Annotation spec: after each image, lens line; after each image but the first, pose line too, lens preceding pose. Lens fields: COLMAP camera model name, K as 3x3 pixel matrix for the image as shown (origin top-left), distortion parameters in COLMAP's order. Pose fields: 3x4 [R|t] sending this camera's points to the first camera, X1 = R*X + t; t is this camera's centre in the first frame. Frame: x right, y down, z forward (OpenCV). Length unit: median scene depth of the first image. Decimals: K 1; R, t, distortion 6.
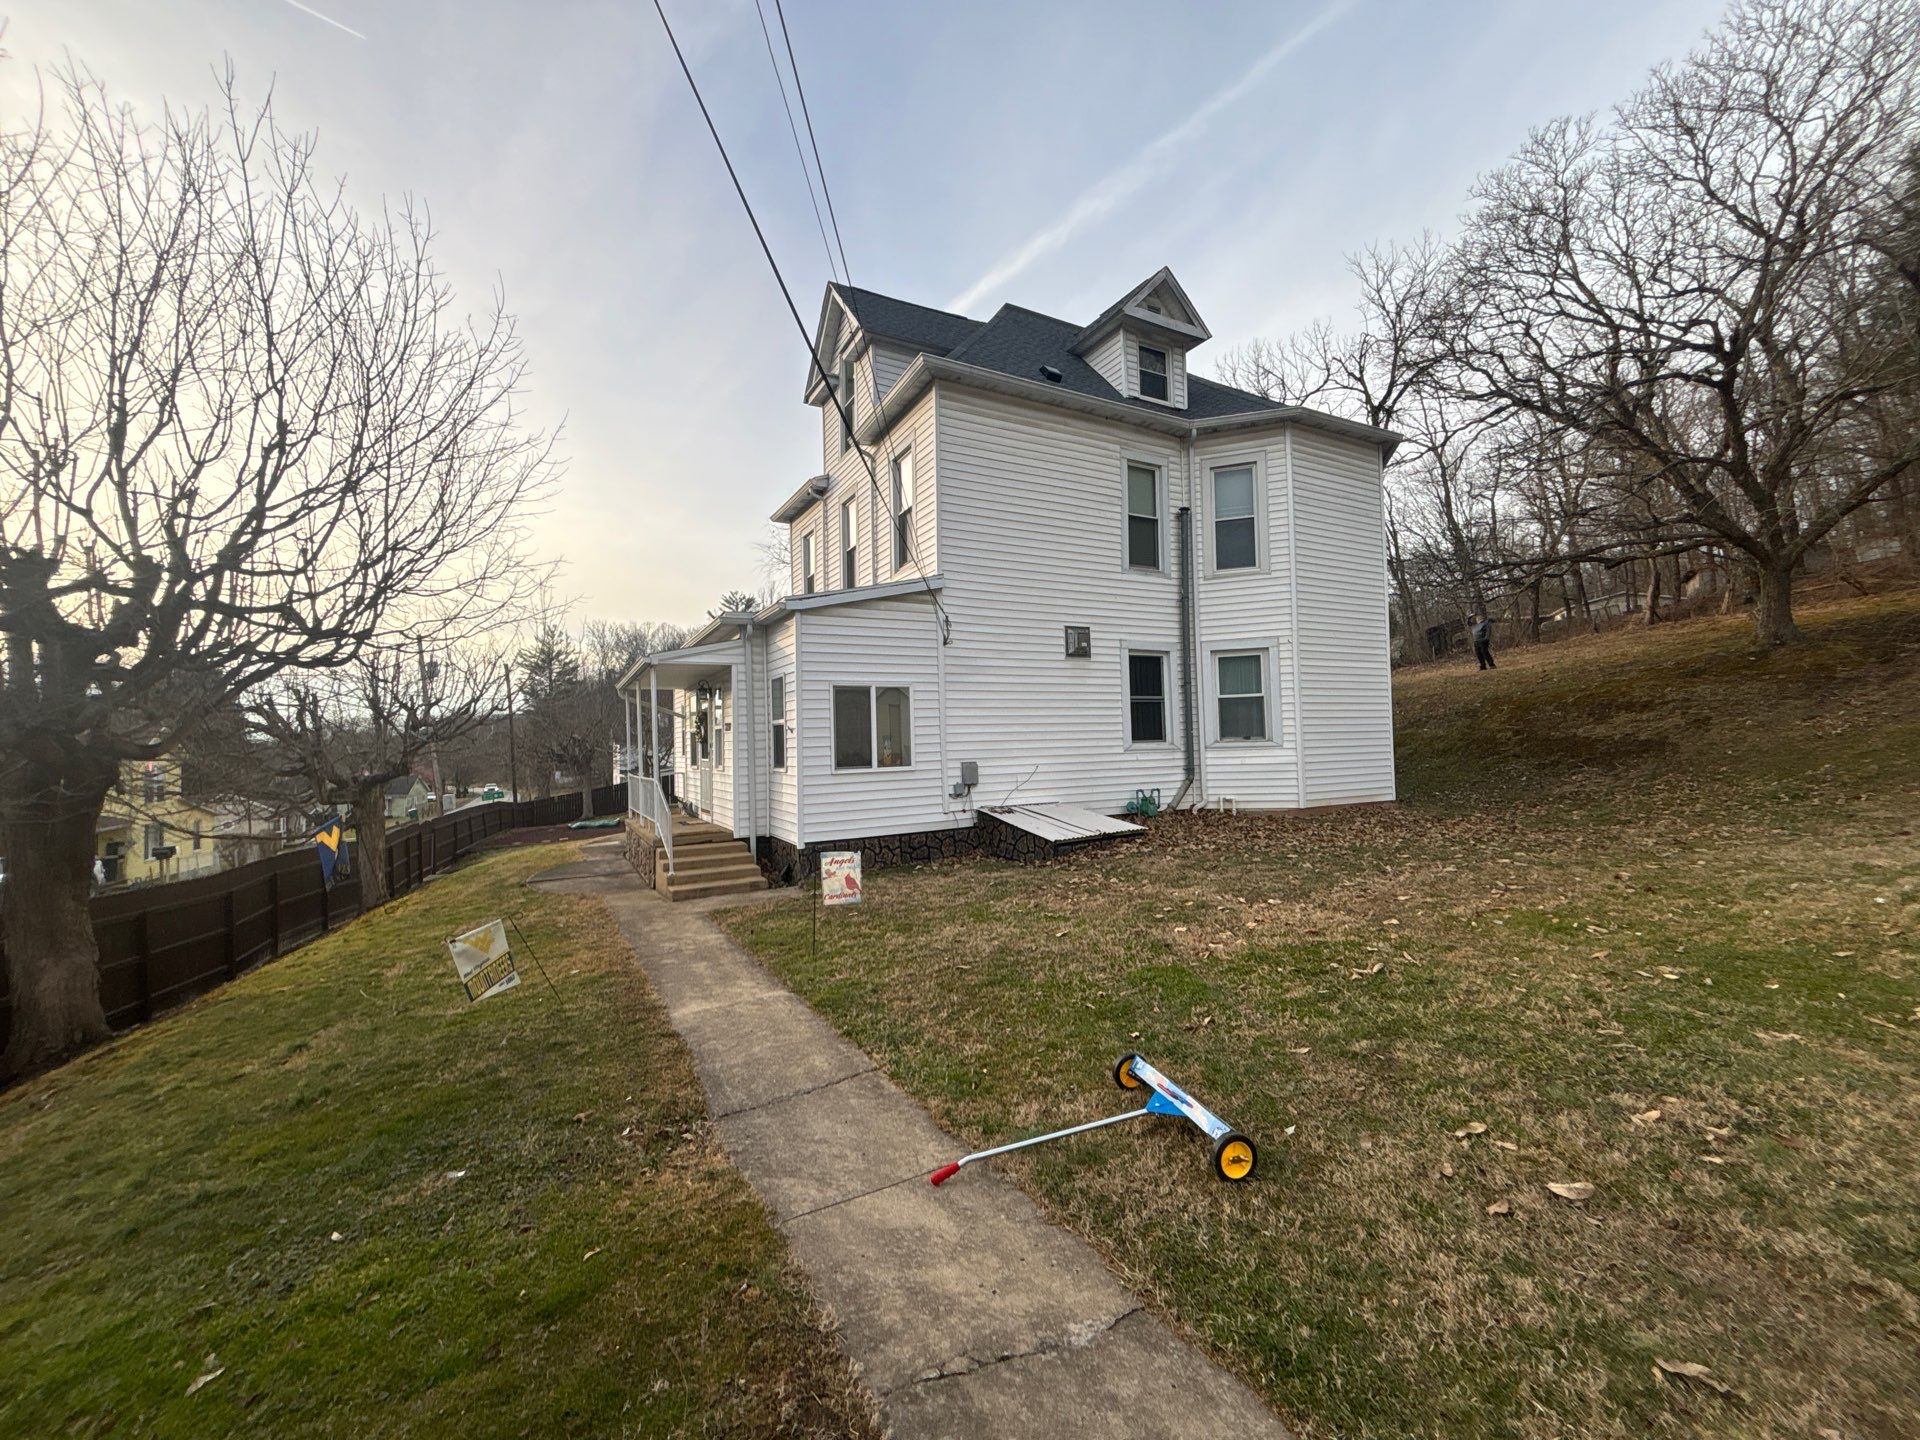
lens RADIAL K [[798.4, 0, 966.7], [0, 798.4, 724.9], [0, 0, 1]] dist [0.011029, -0.000105]
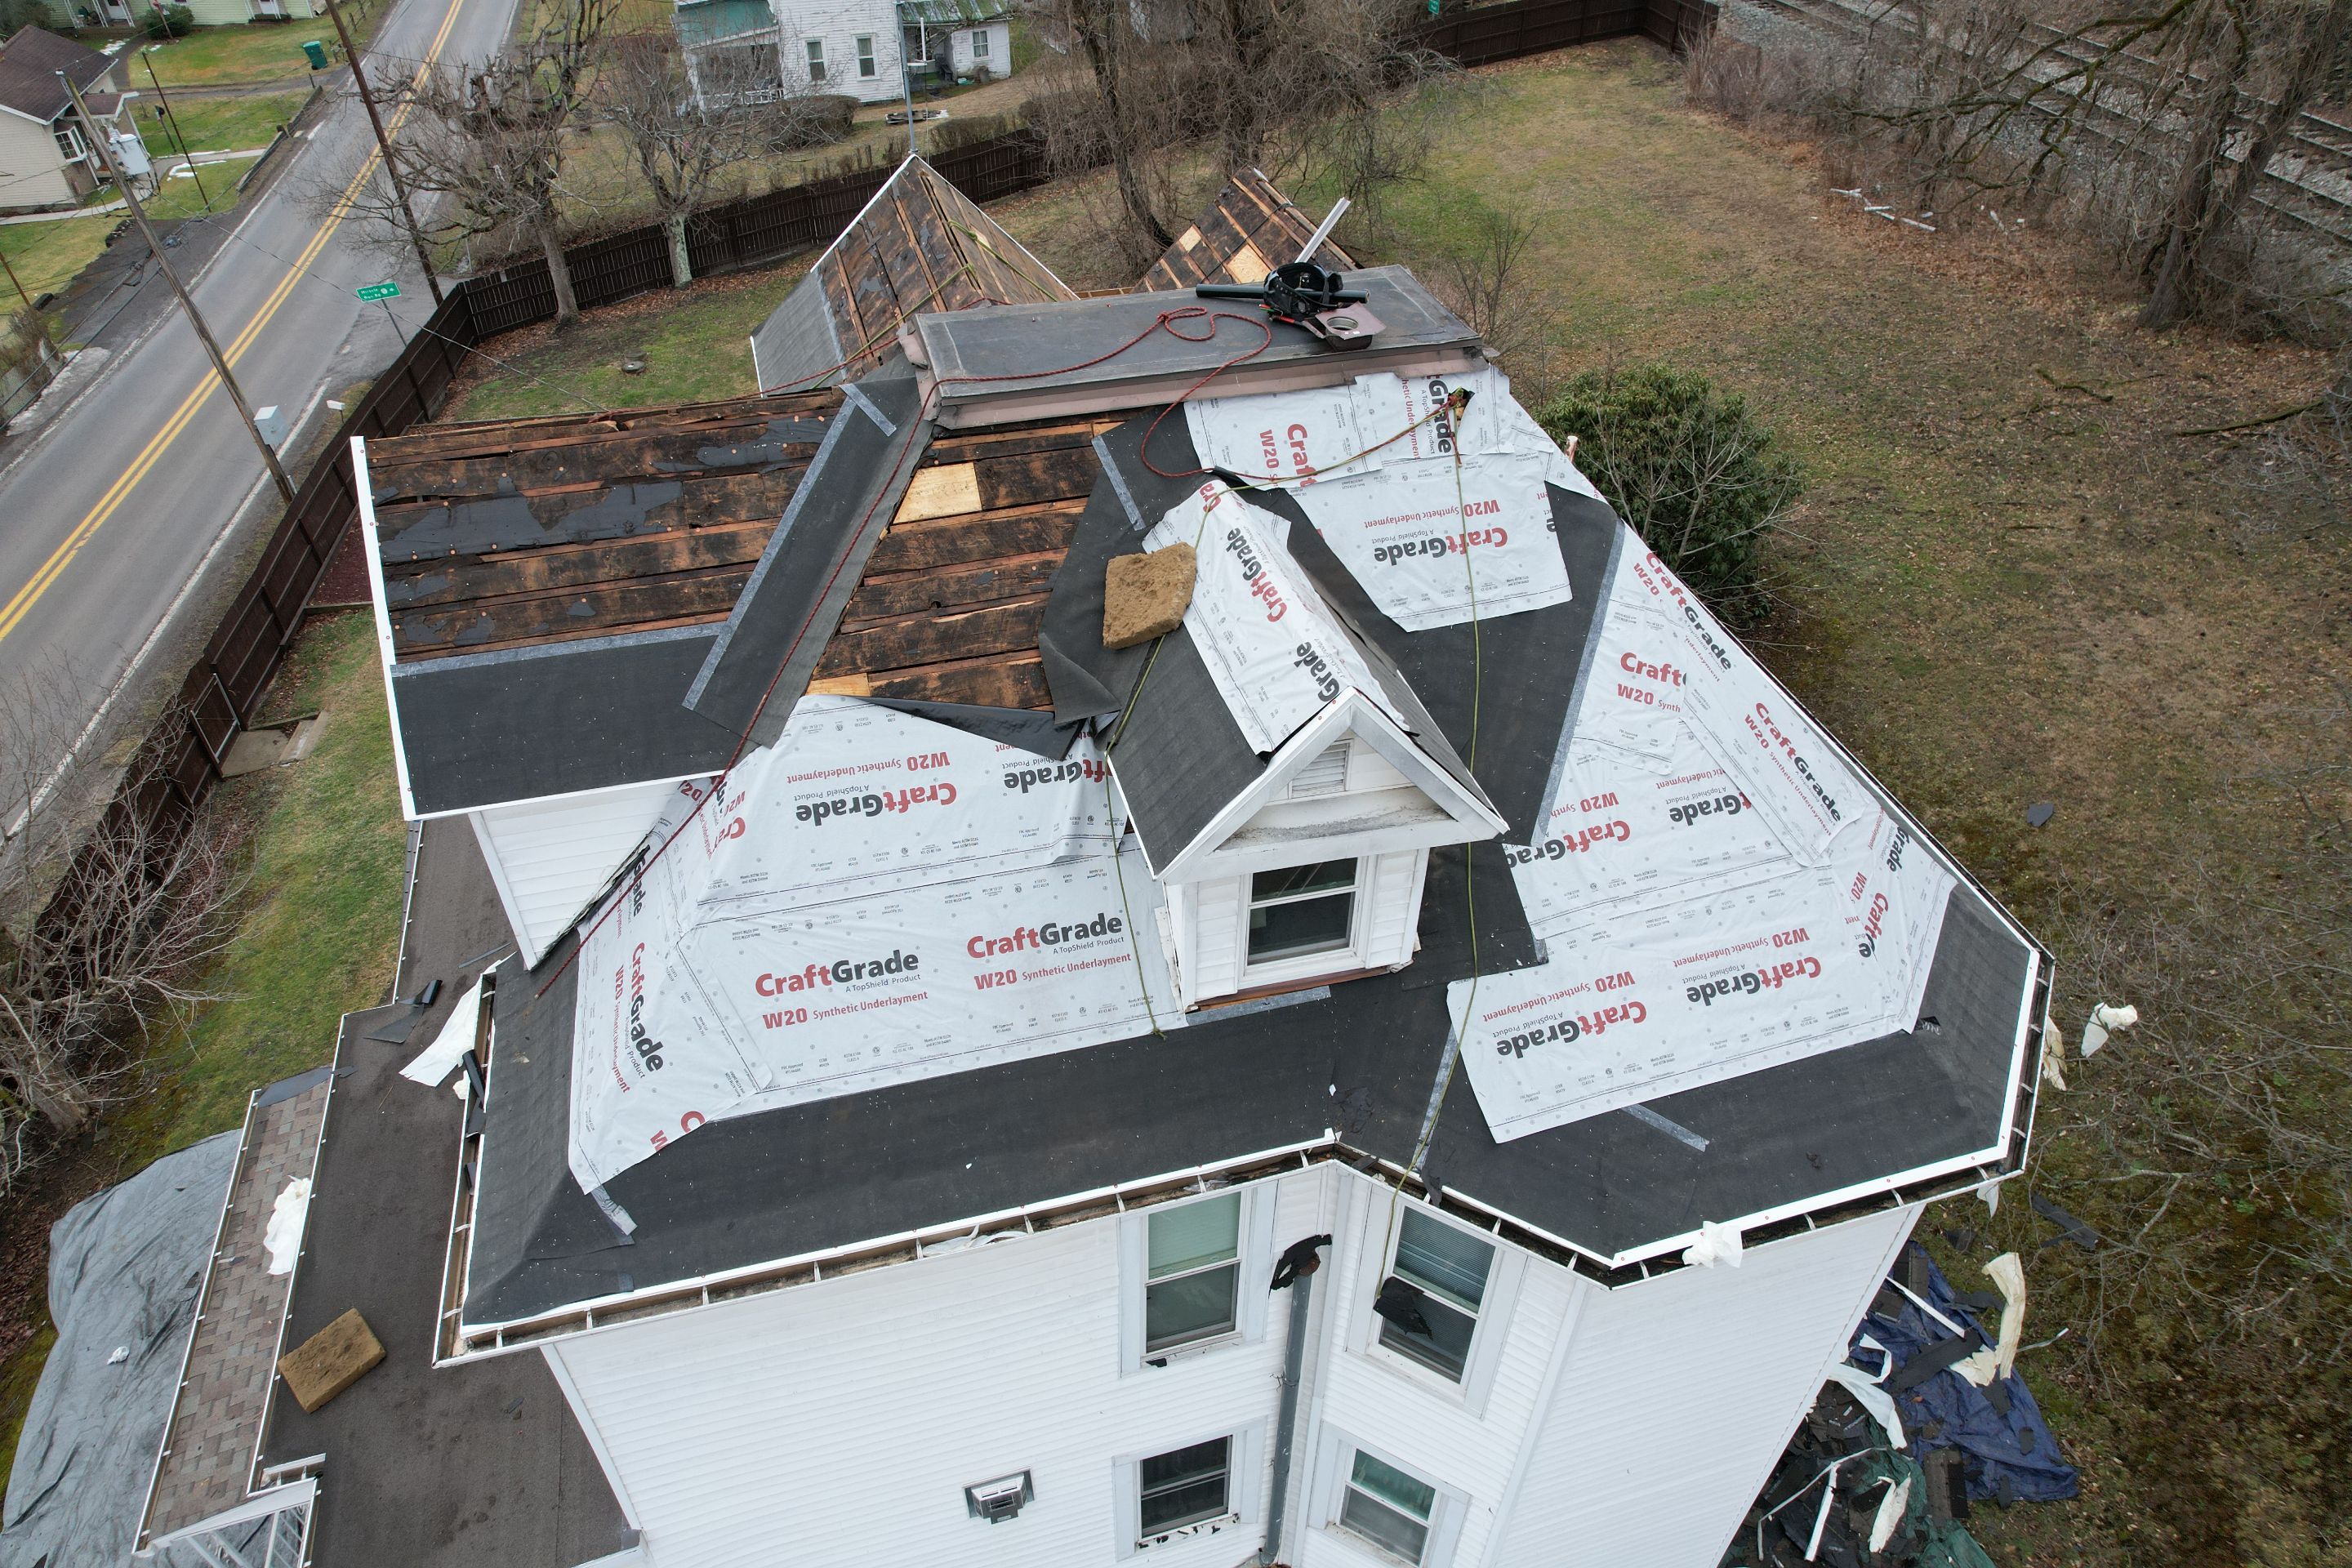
lens RADIAL K [[1506.1, 0, 1172.5], [0, 1506.1, 792.8], [0, 0, 1]] dist [-0.087513, 0.085495]
pose [[0.970869, 0.174228, -0.164495, 0.289623], [-0.023676, 0.752900, 0.657709, -0.925549], [0.238439, -0.634655, 0.735092, 0.594413]]
